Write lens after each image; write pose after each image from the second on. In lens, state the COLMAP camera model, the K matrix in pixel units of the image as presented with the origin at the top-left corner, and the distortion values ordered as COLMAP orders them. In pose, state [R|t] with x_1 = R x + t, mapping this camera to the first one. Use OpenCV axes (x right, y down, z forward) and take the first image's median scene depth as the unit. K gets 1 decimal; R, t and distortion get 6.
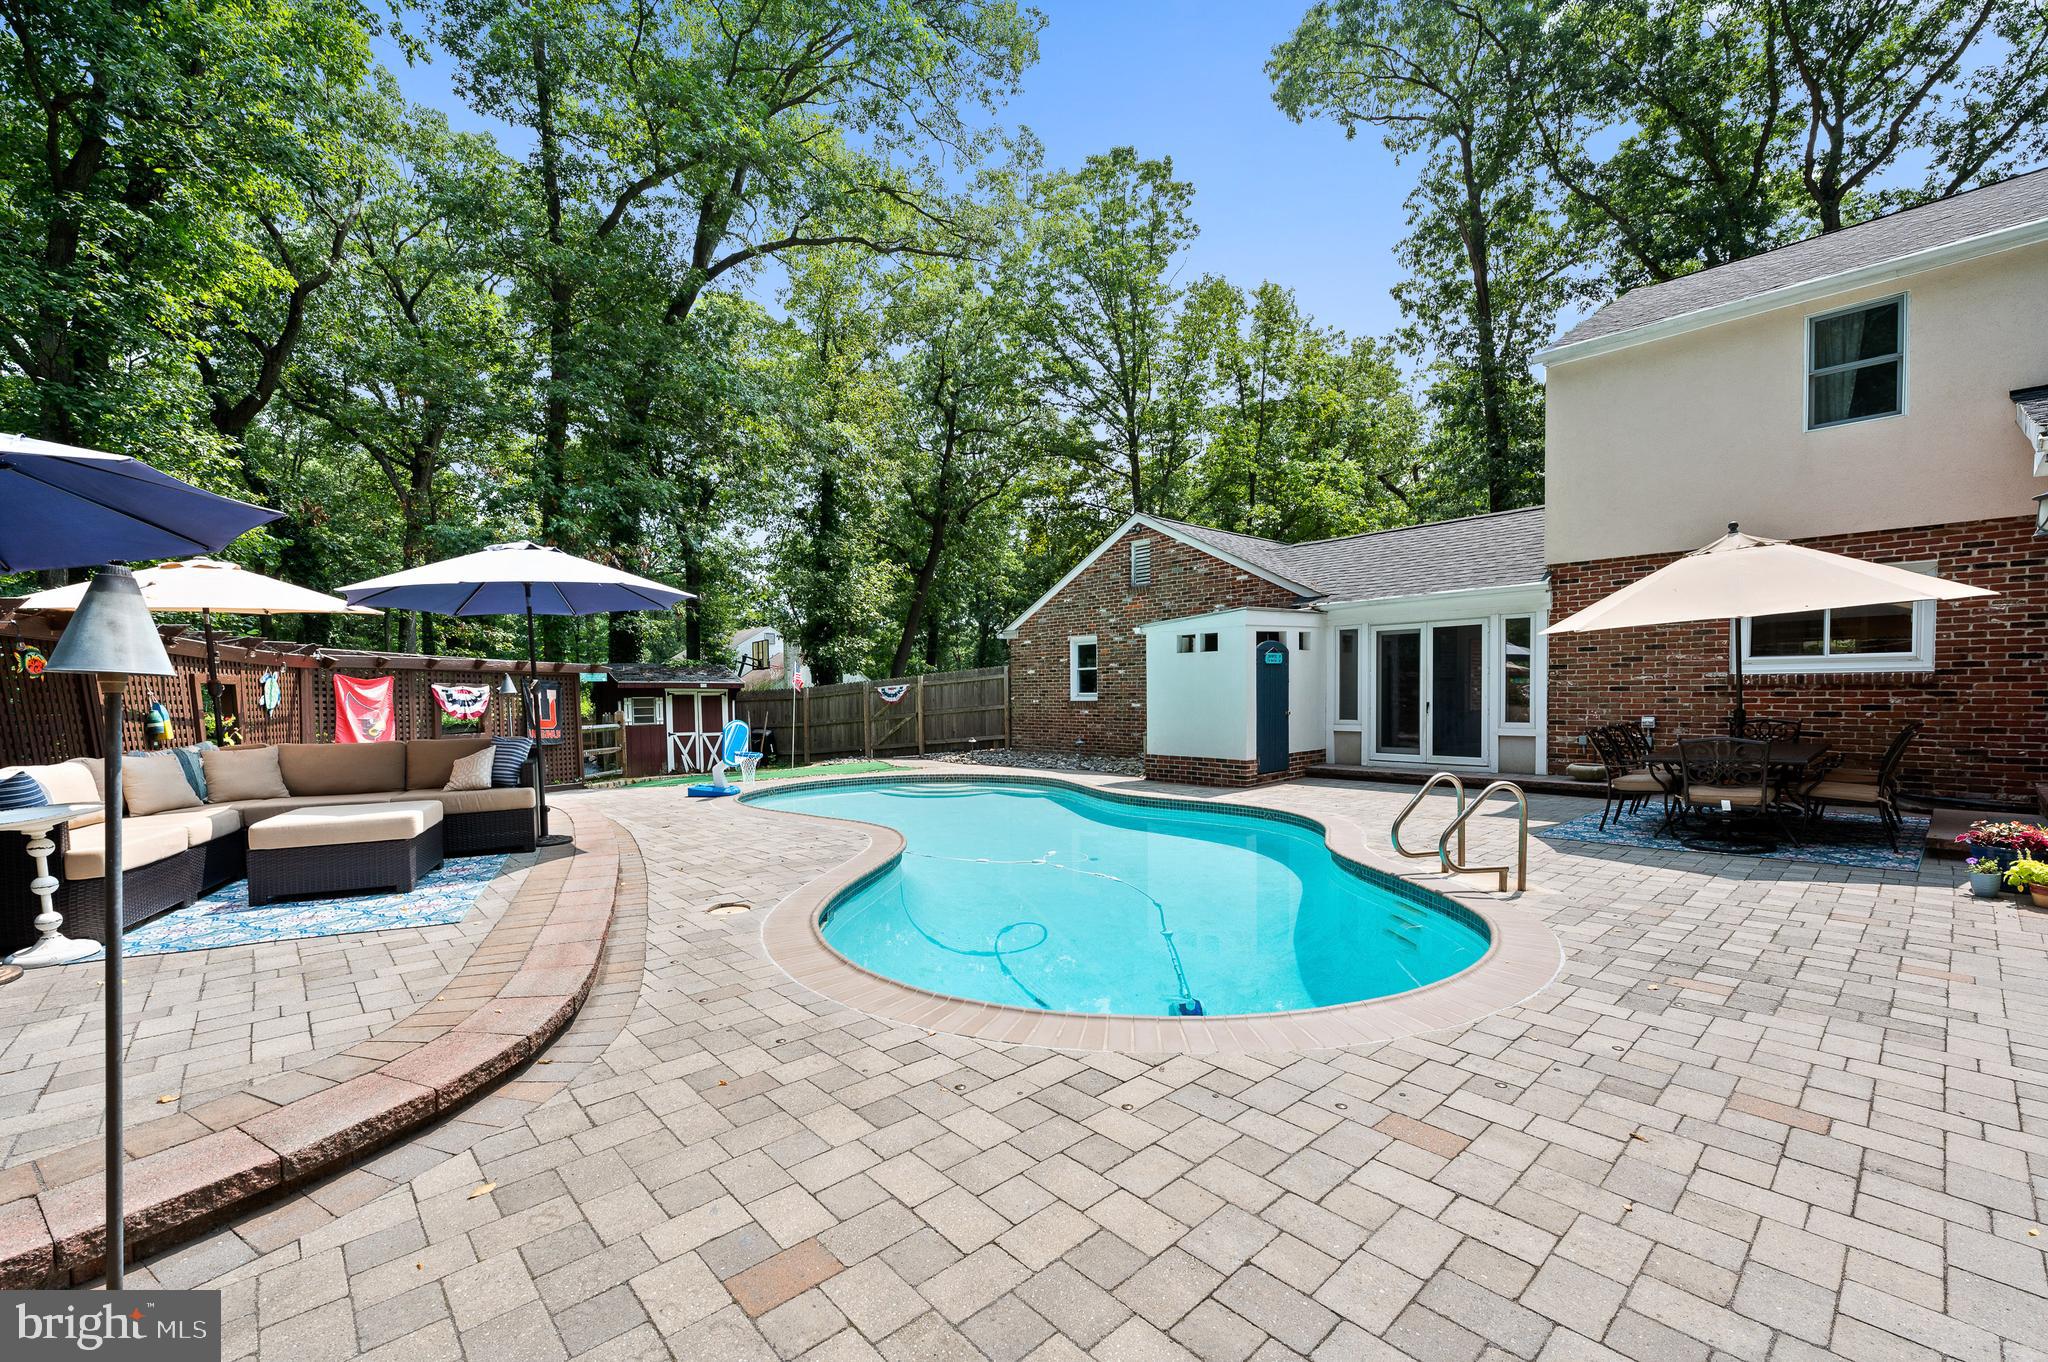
lens RADIAL K [[843.9, 0, 1027.8], [0, 843.9, 710.6], [0, 0, 1]] dist [0.001395, 0.000480]
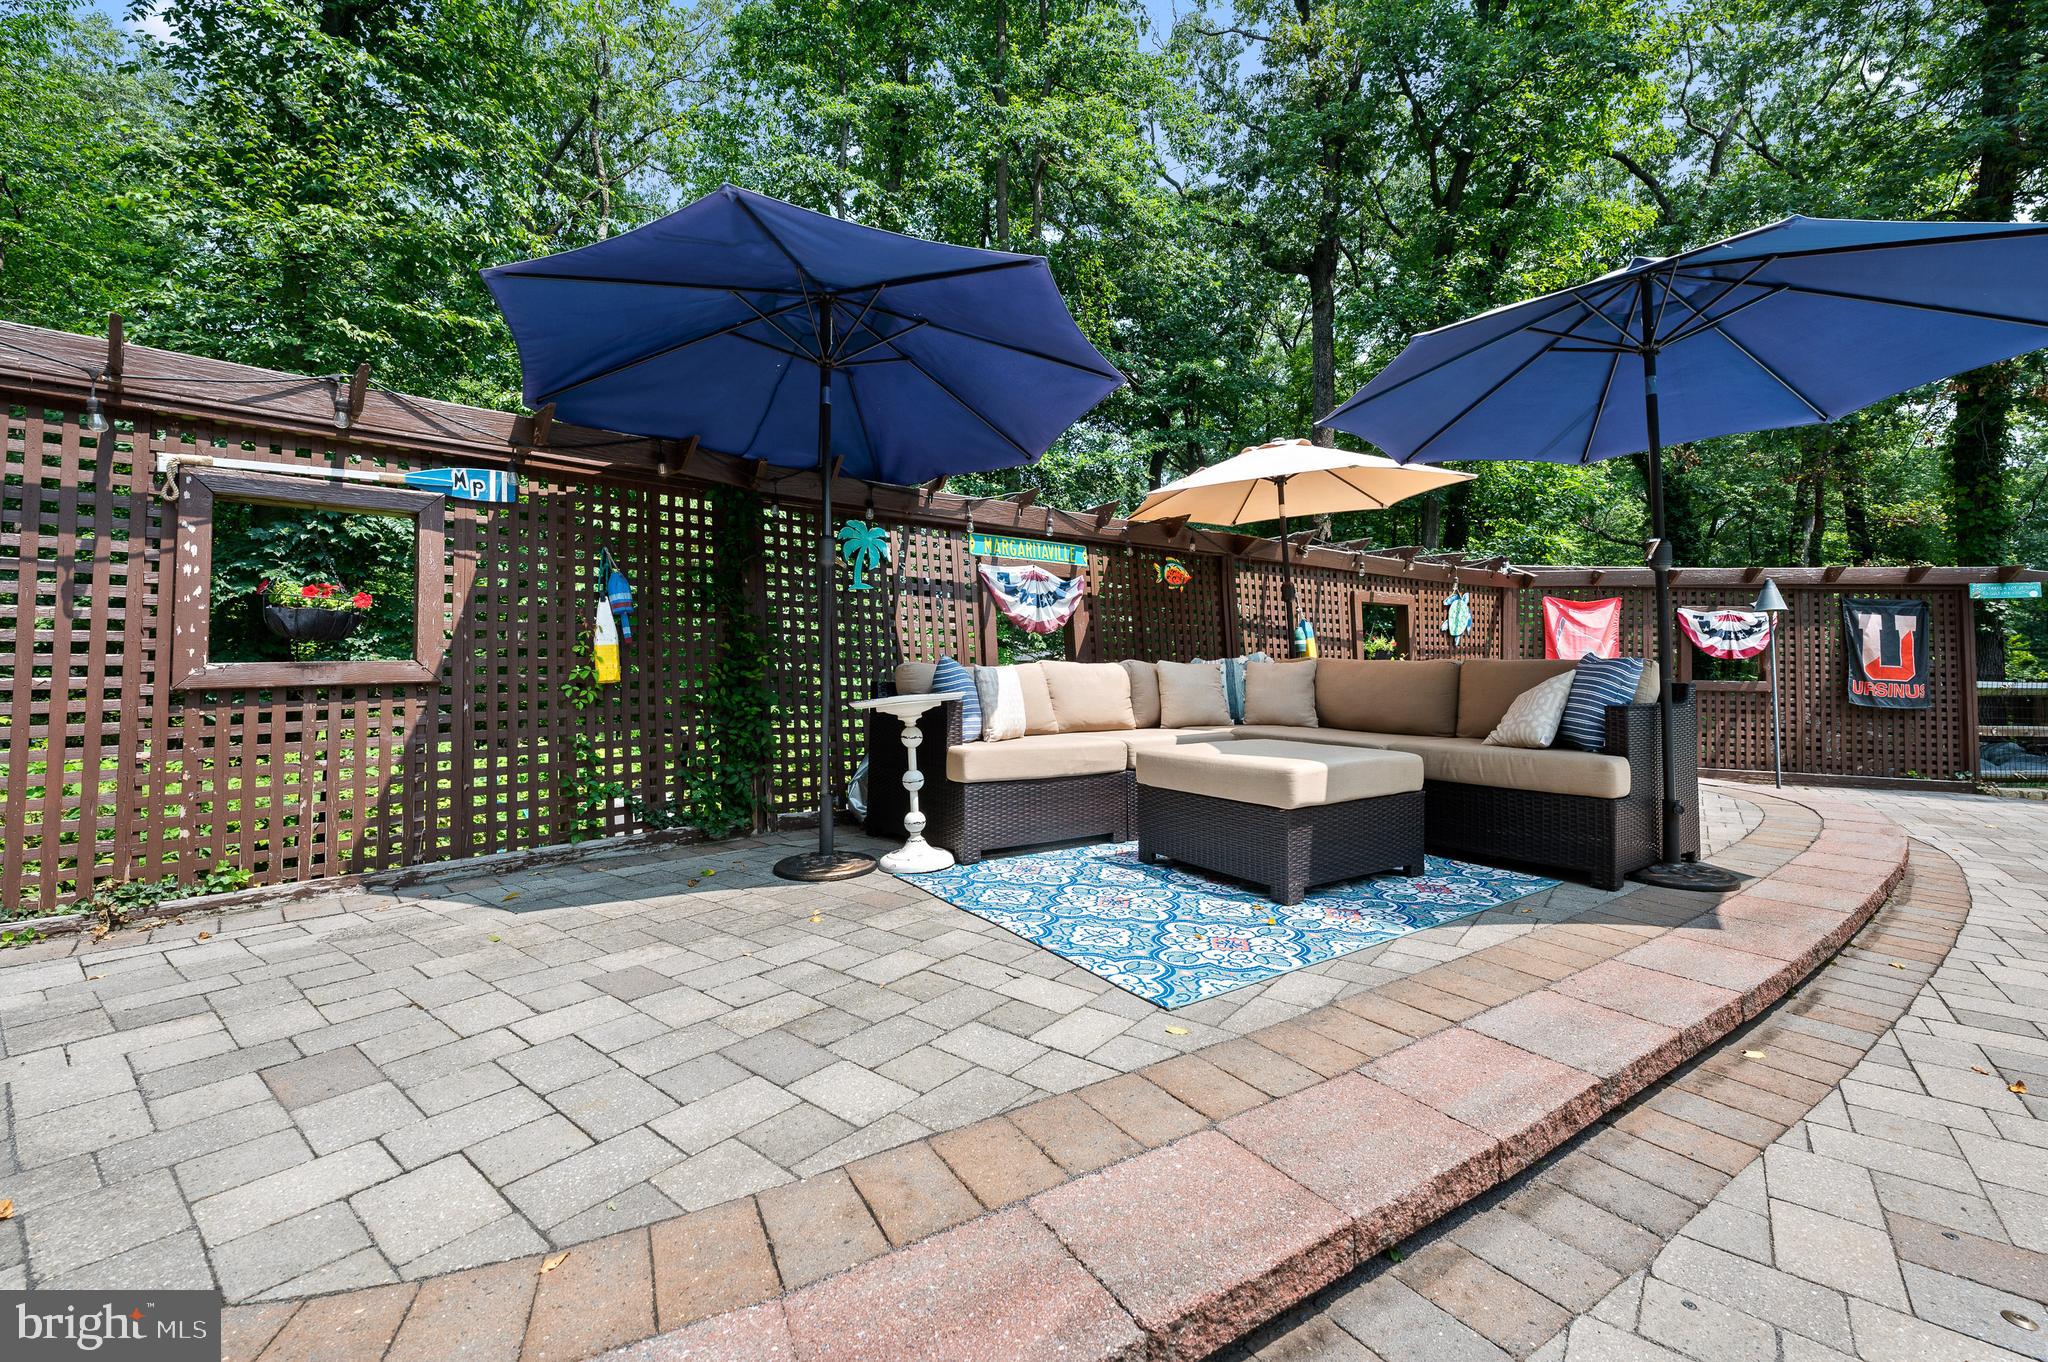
lens RADIAL K [[843.9, 0, 1024.1], [0, 843.9, 658.0], [0, 0, 1]] dist [0.001395, 0.000480]
pose [[0.164658, 0.007658, -0.986321, -0.098174], [-0.032007, 0.999485, 0.002417, 0.025991], [0.985831, 0.031171, 0.164818, 0.341805]]
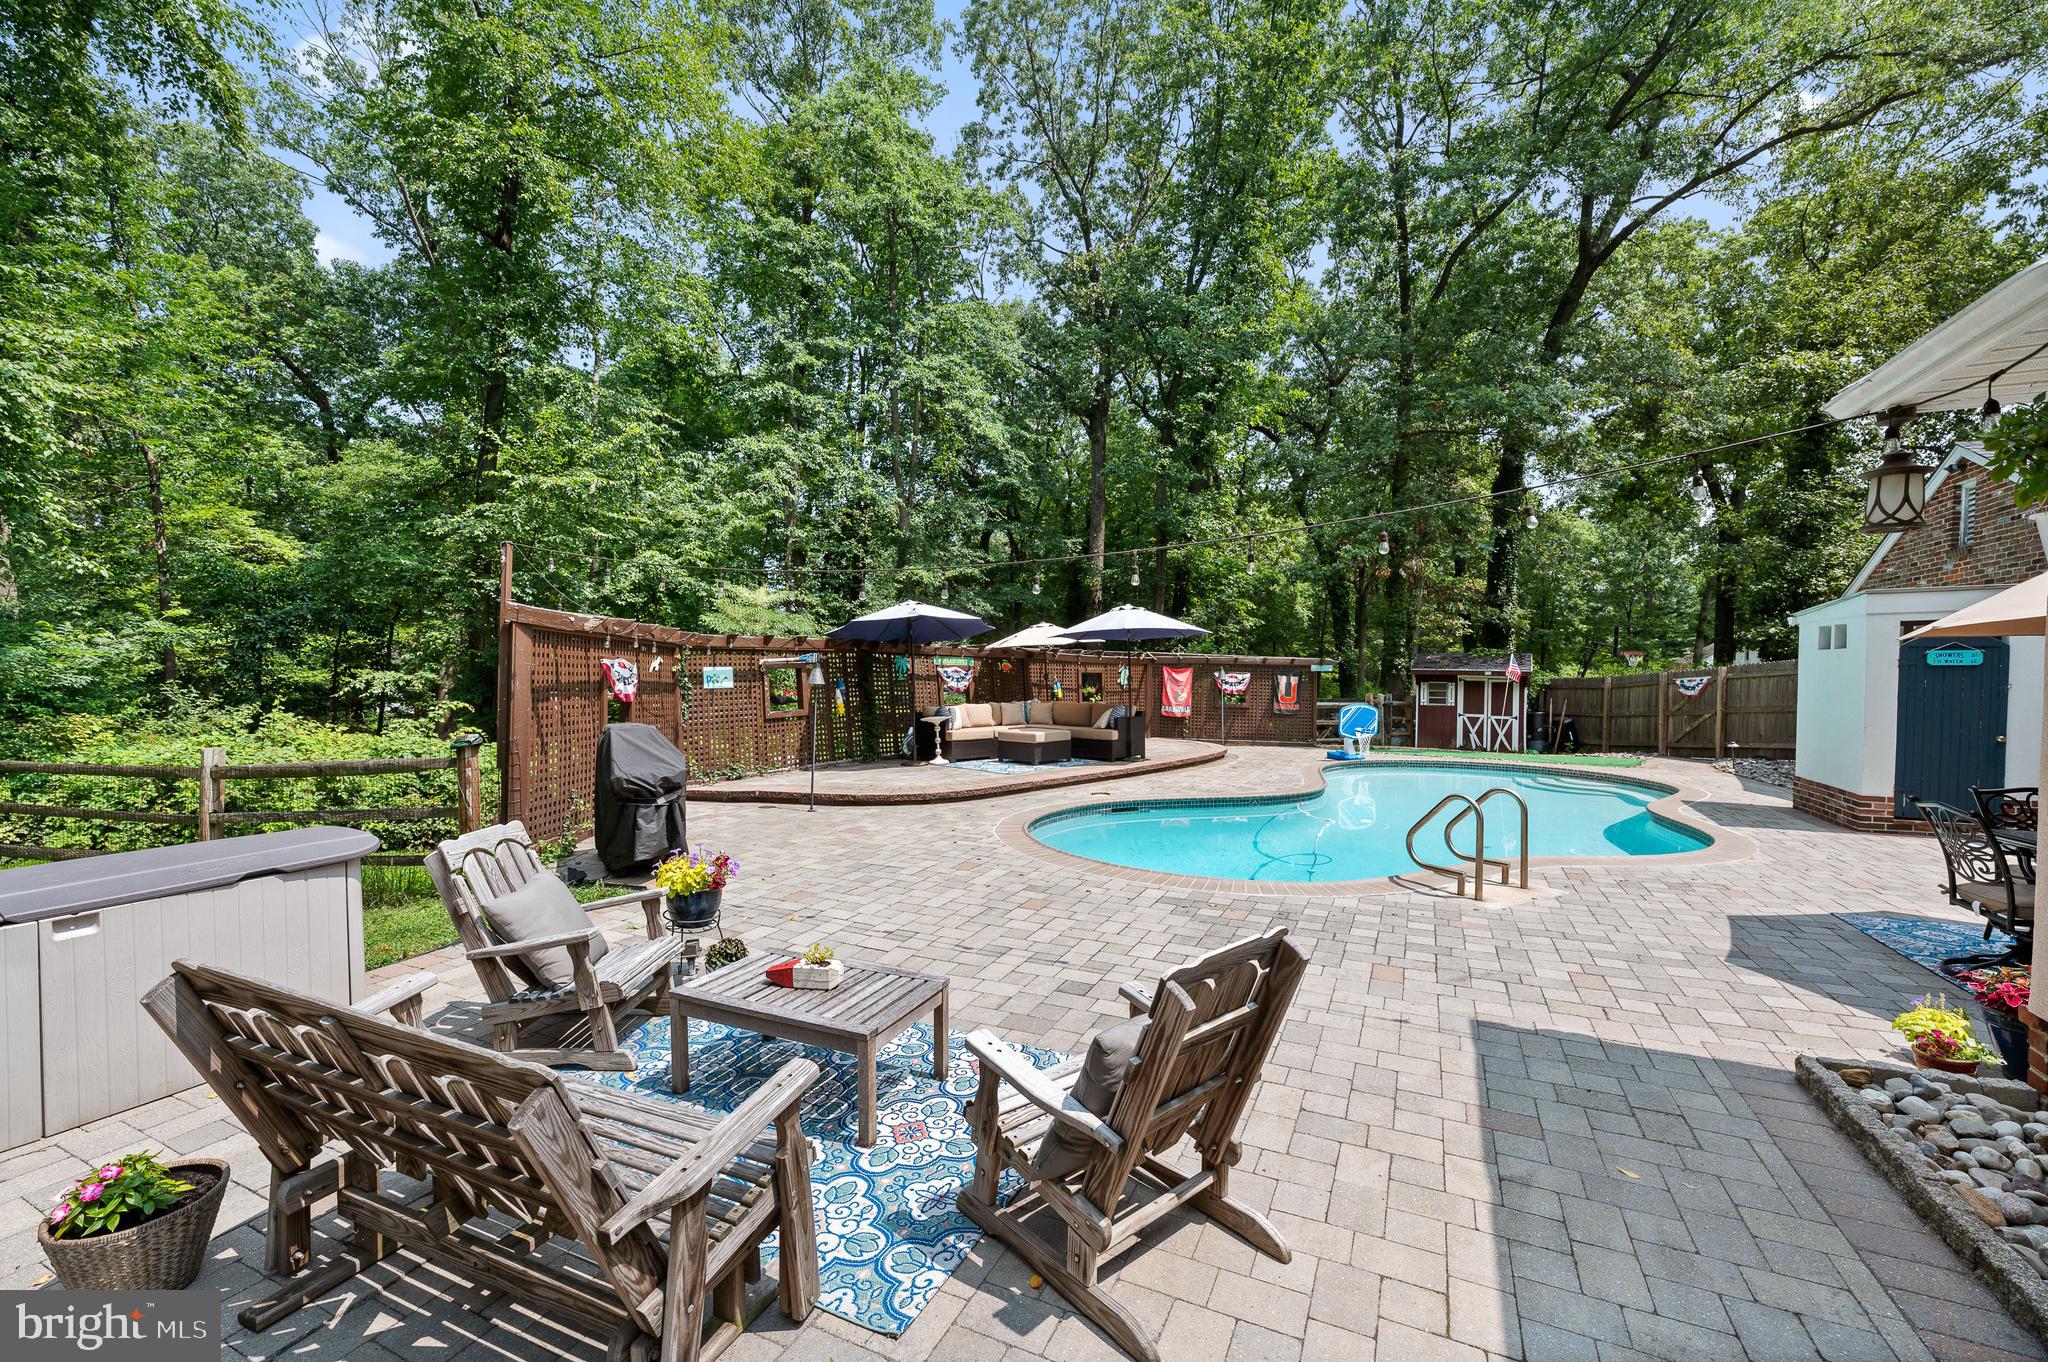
lens RADIAL K [[843.9, 0, 1029.7], [0, 843.9, 676.5], [0, 0, 1]] dist [0.001395, 0.000480]
pose [[0.377123, 0.024226, -0.925846, 0.680988], [-0.033854, 0.999350, 0.012360, -0.030583], [0.925544, 0.026682, 0.377698, 0.038307]]
